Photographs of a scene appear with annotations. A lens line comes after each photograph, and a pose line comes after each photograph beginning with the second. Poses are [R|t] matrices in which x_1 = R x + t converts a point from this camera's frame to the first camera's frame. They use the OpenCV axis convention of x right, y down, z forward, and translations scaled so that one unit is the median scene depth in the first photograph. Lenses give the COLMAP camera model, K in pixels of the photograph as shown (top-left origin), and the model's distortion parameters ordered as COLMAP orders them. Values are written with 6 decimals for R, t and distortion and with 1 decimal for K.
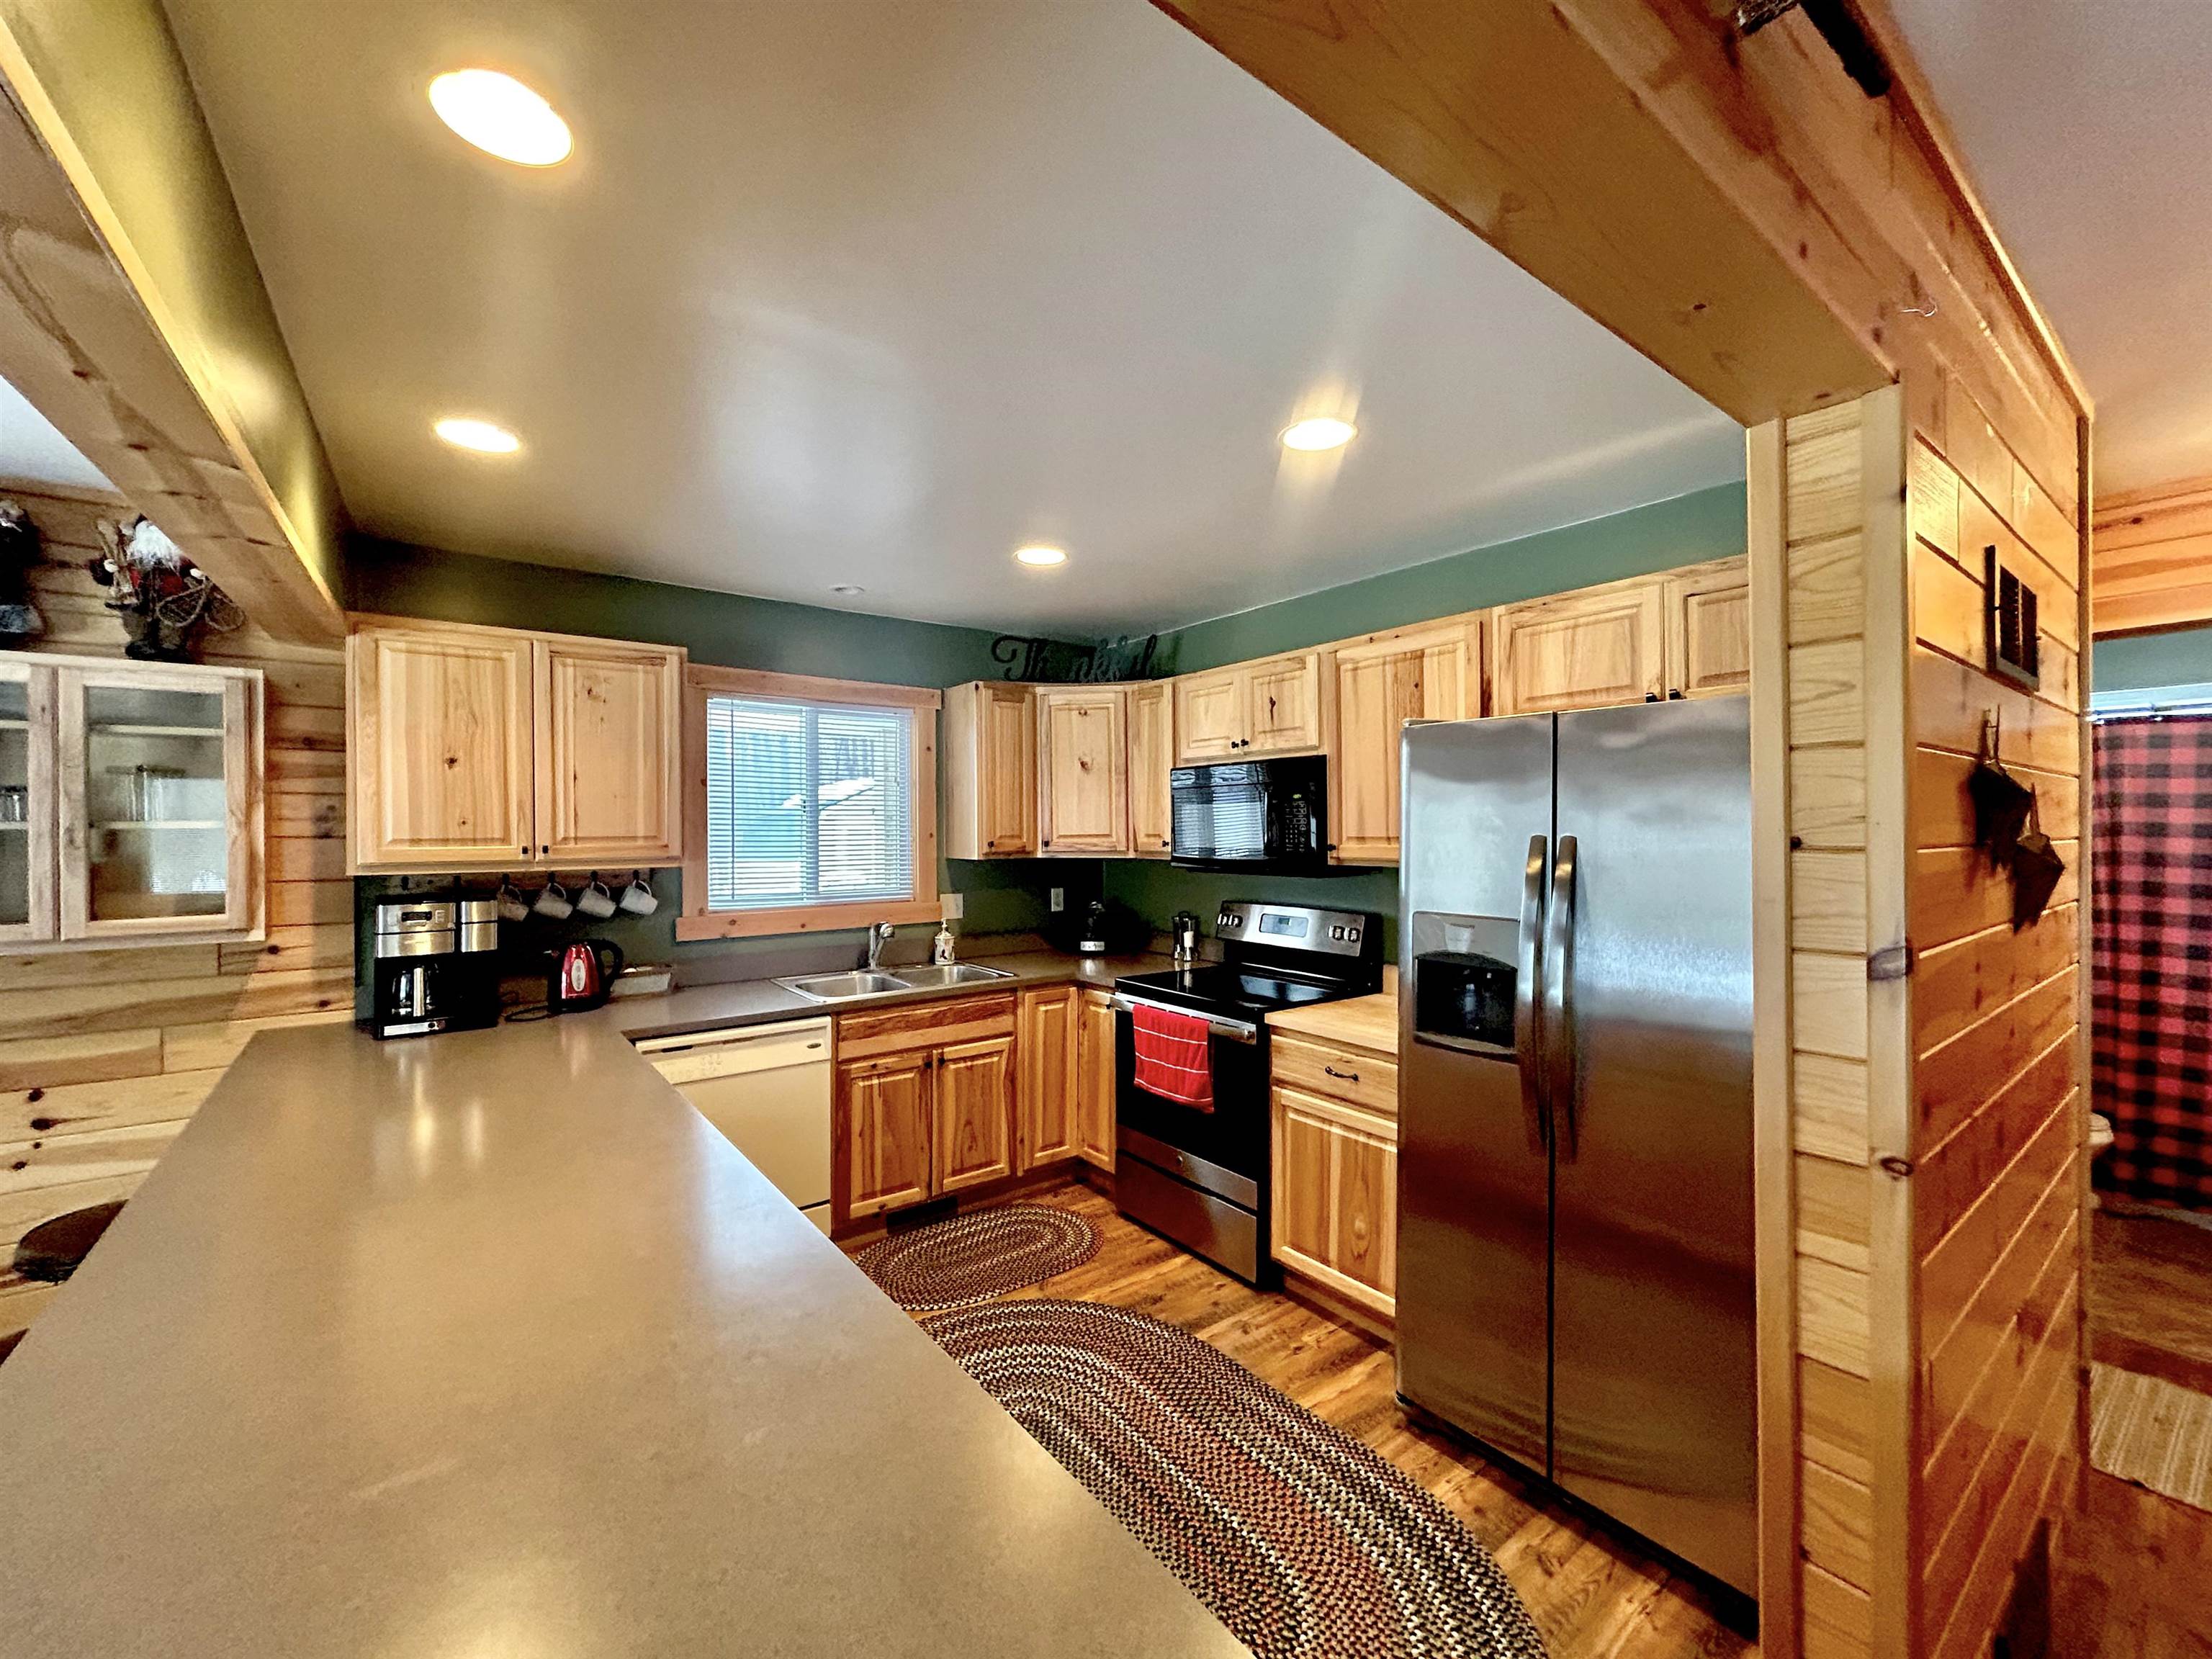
lens RADIAL K [[897.3, 0, 1106.6], [0, 897.3, 825.6], [0, 0, 1]] dist [-0.003214, -0.000269]
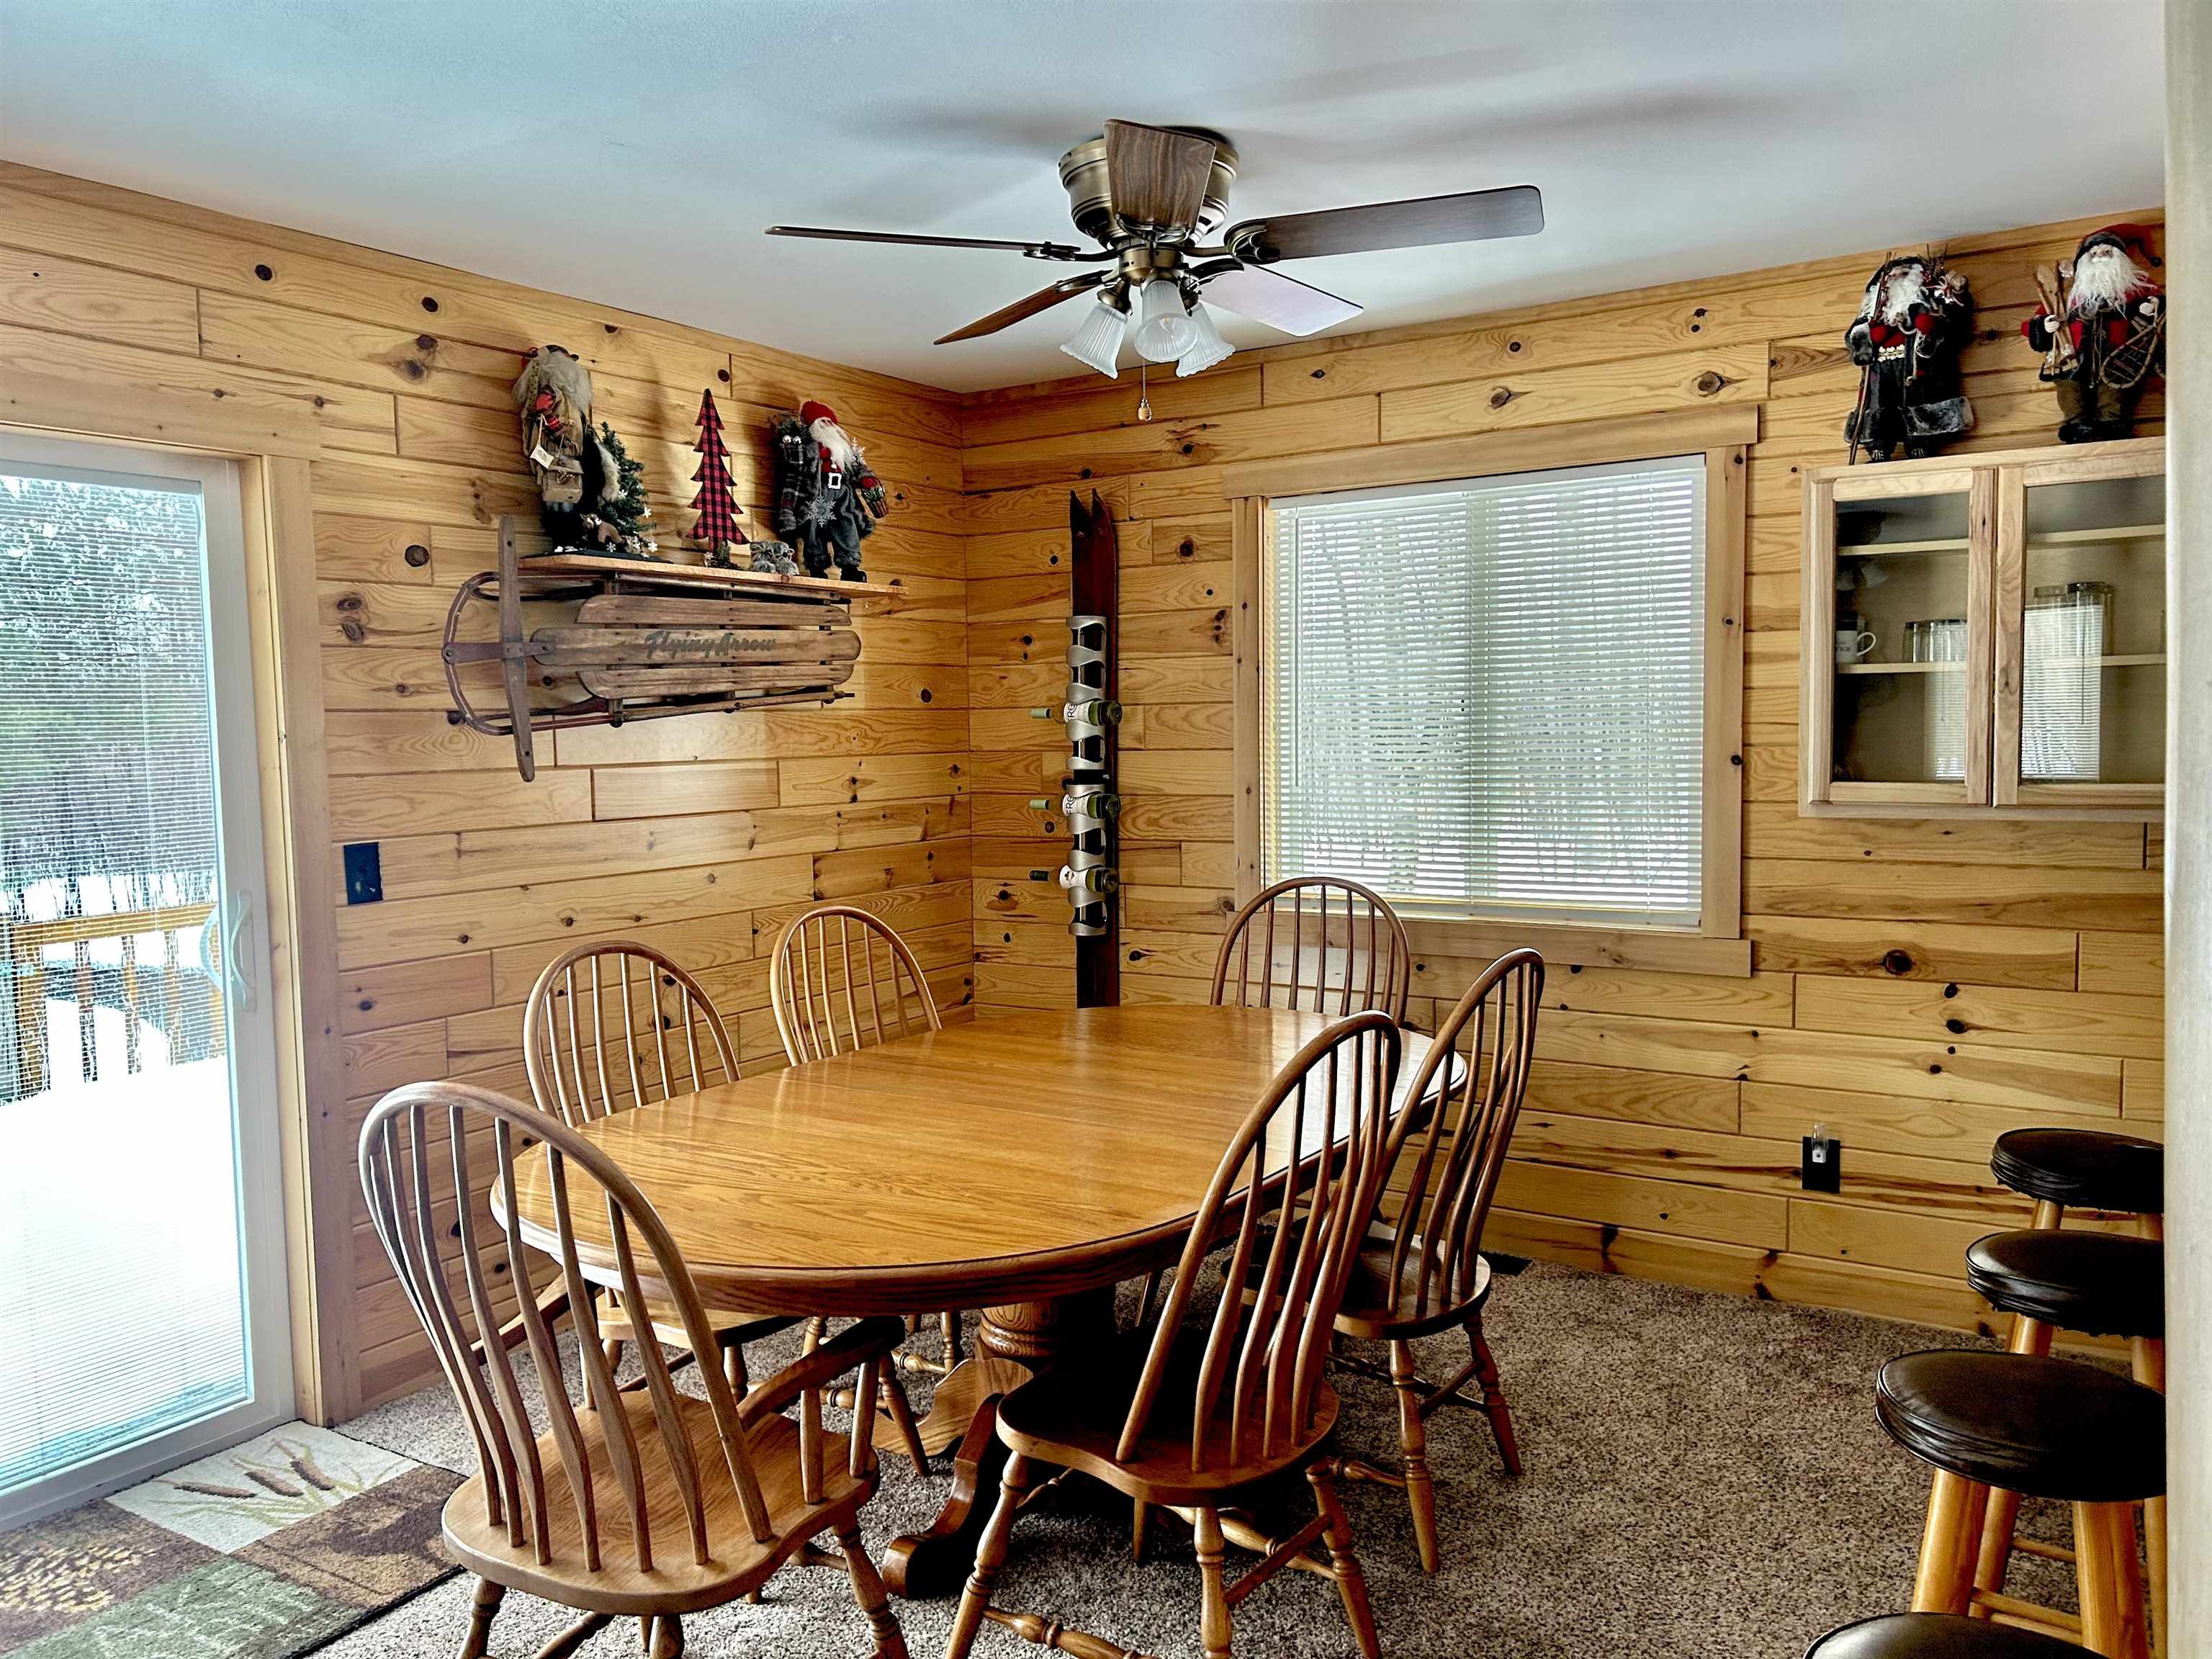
lens RADIAL K [[1673.7, 0, 1111.6], [0, 1673.7, 836.0], [0, 0, 1]] dist [0.071693, -0.059483]
pose [[0.346782, 0.065756, -0.935638, 0.005766], [0.019229, 0.996831, 0.077184, 0.016206], [0.937749, -0.044757, 0.344419, -0.234100]]
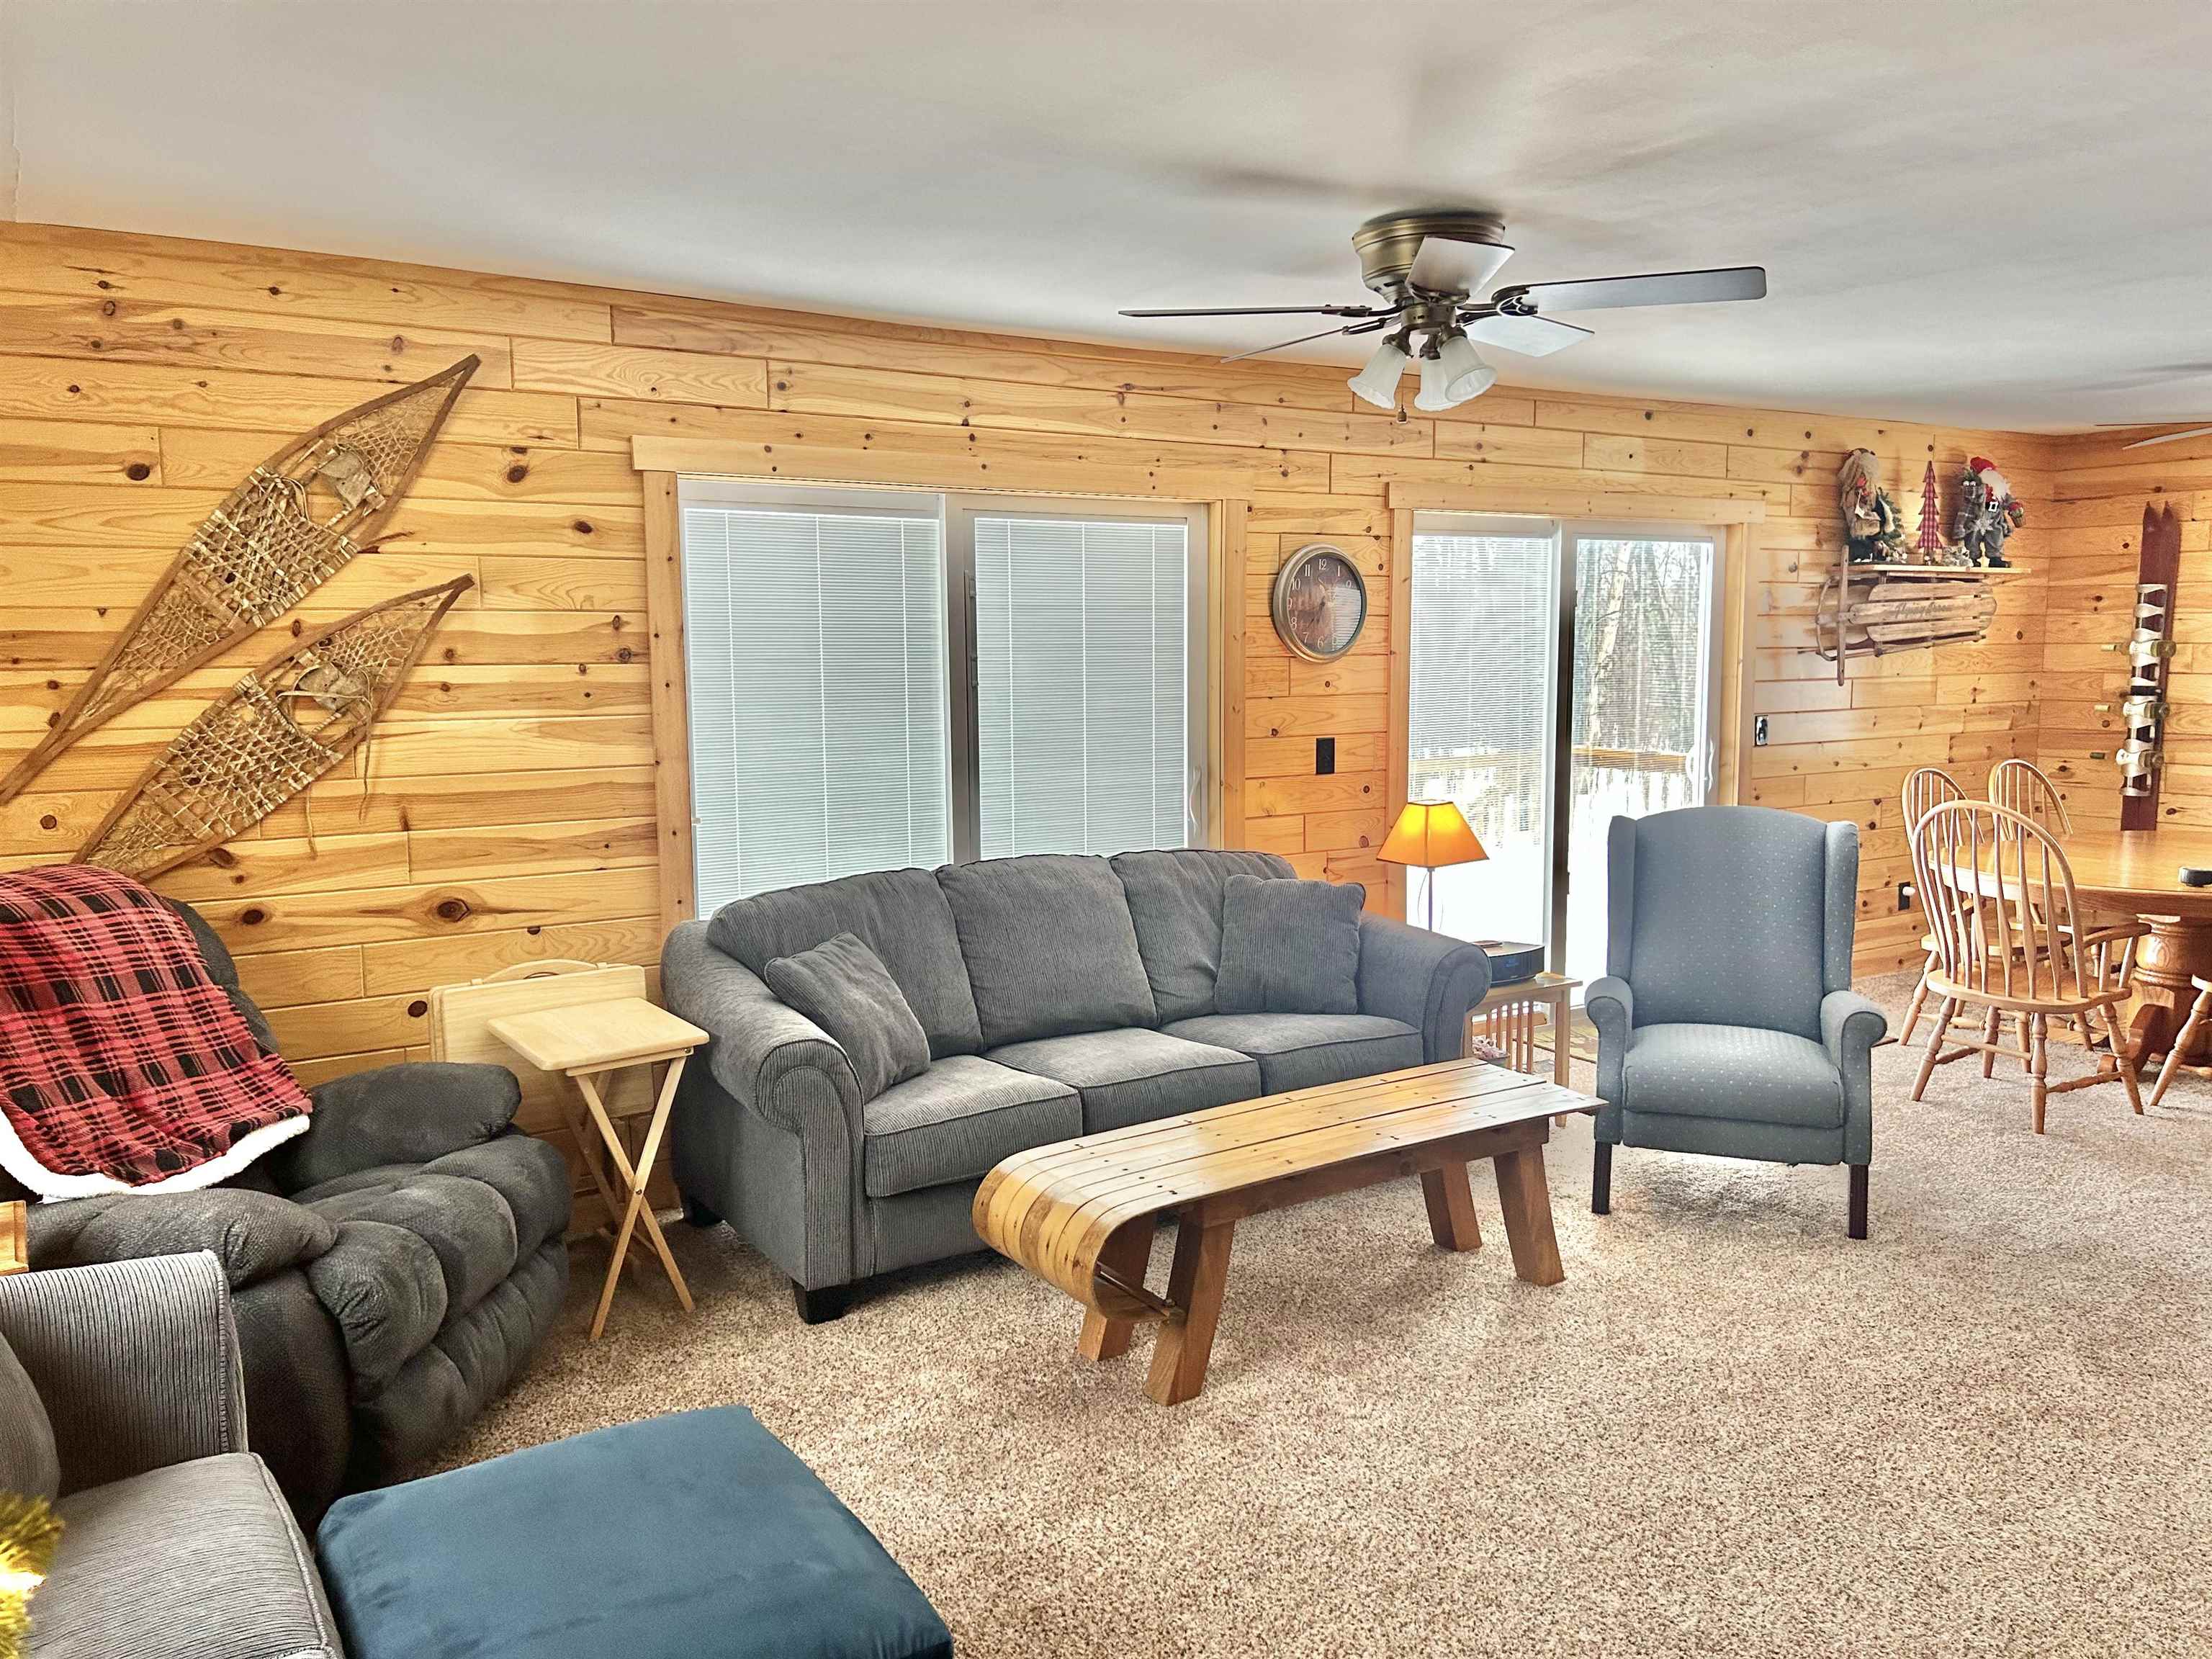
lens RADIAL K [[1650.9, 0, 1106.0], [0, 1650.9, 829.5], [0, 0, 1]] dist [0.005828, 0.001438]
pose [[-0.089794, 0.123844, -0.988231, 1.094030], [0.012891, 0.992300, 0.123183, -0.035669], [0.995877, -0.001678, -0.090699, -1.031799]]
